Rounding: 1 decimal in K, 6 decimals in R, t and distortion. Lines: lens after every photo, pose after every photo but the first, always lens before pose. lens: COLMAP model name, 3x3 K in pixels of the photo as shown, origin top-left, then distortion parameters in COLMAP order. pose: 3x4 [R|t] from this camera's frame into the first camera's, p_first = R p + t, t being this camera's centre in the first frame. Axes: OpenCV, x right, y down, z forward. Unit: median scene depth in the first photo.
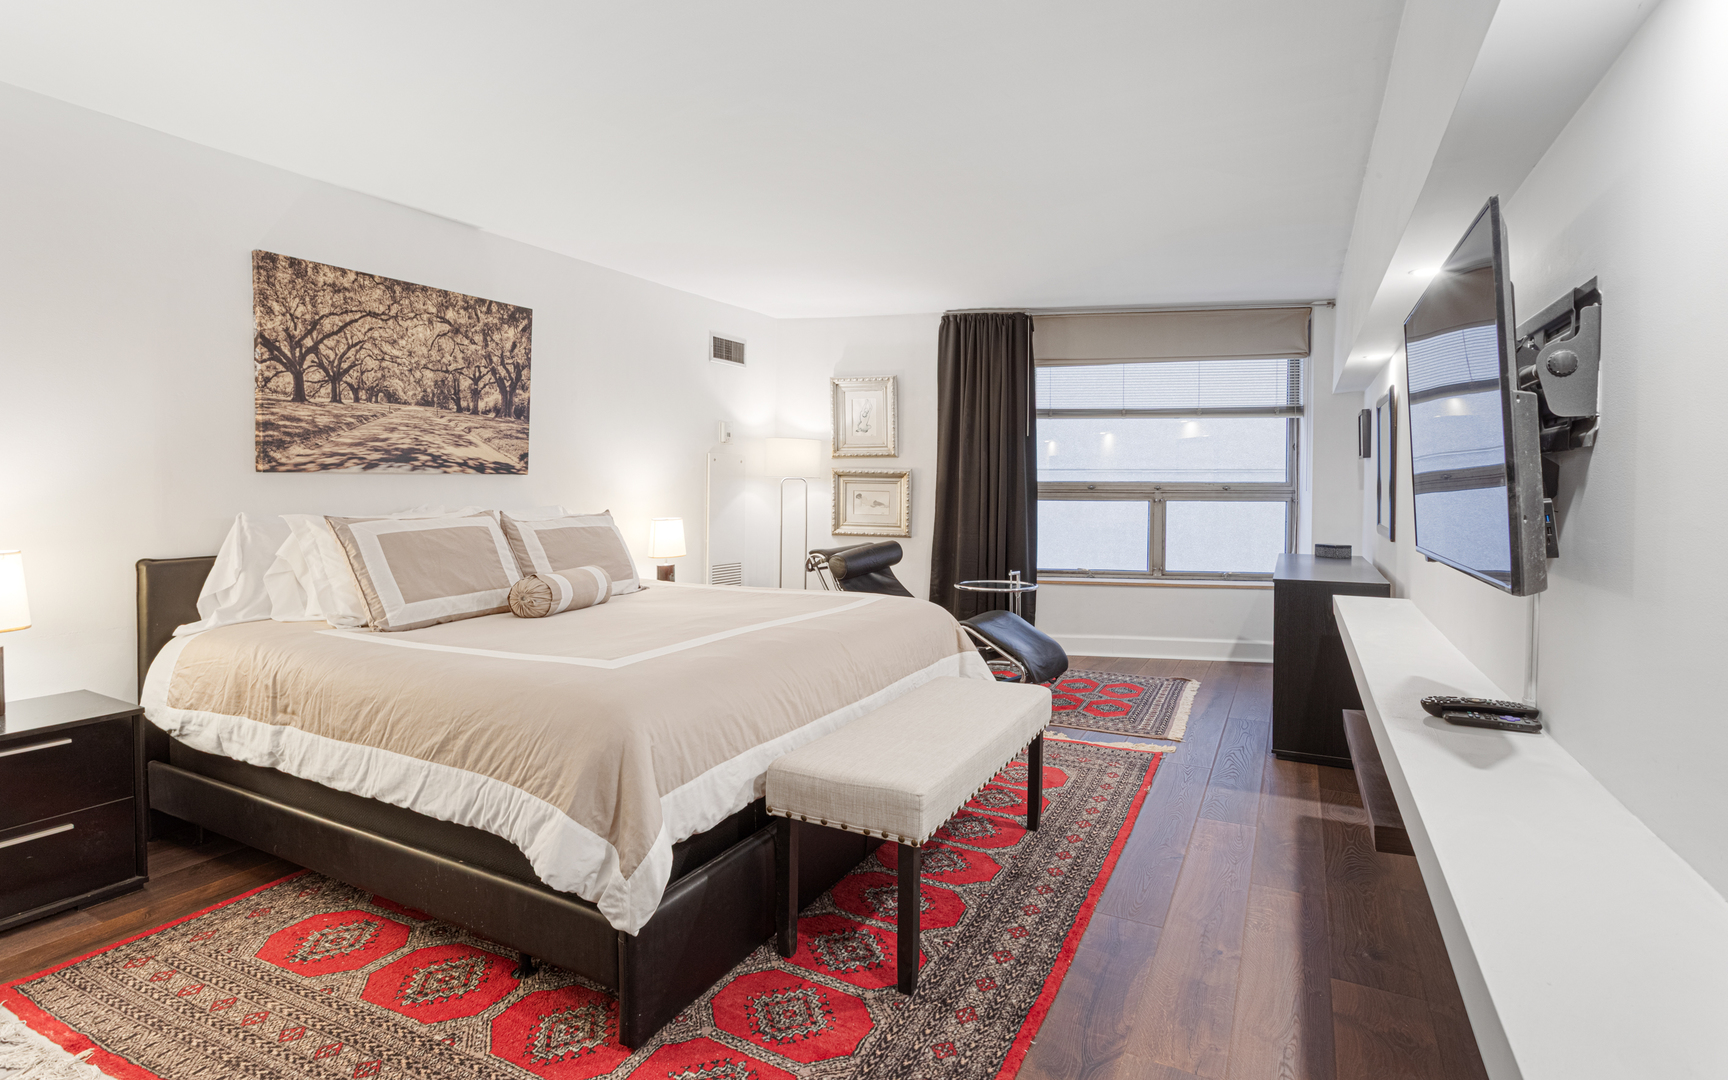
lens RADIAL K [[844.4, 0, 848.5], [0, 844.4, 489.5], [0, 0, 1]] dist [-0.011740, 0.000243]
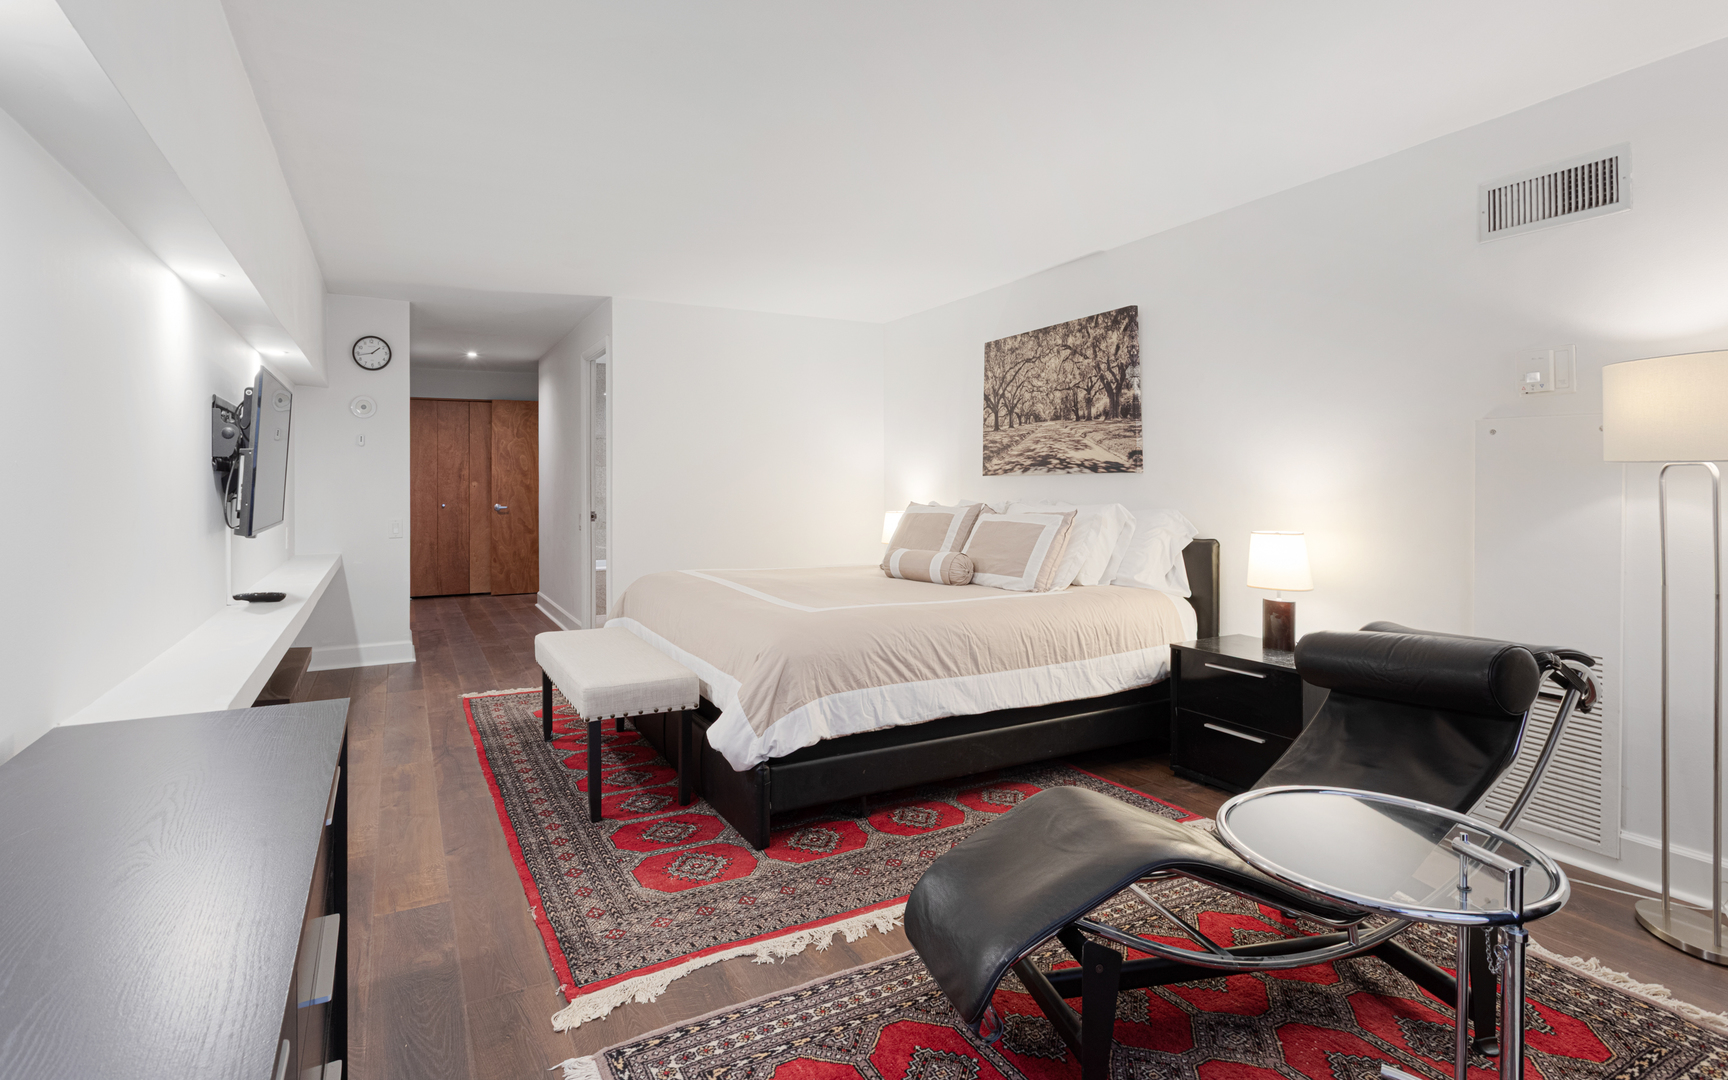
lens RADIAL K [[844.4, 0, 848.5], [0, 844.4, 489.5], [0, 0, 1]] dist [-0.011740, 0.000243]
pose [[-0.551991, -0.001209, -0.833849, 0.701463], [-0.009434, 0.999944, 0.004795, 0.000935], [0.833797, 0.010514, -0.551971, 1.407381]]
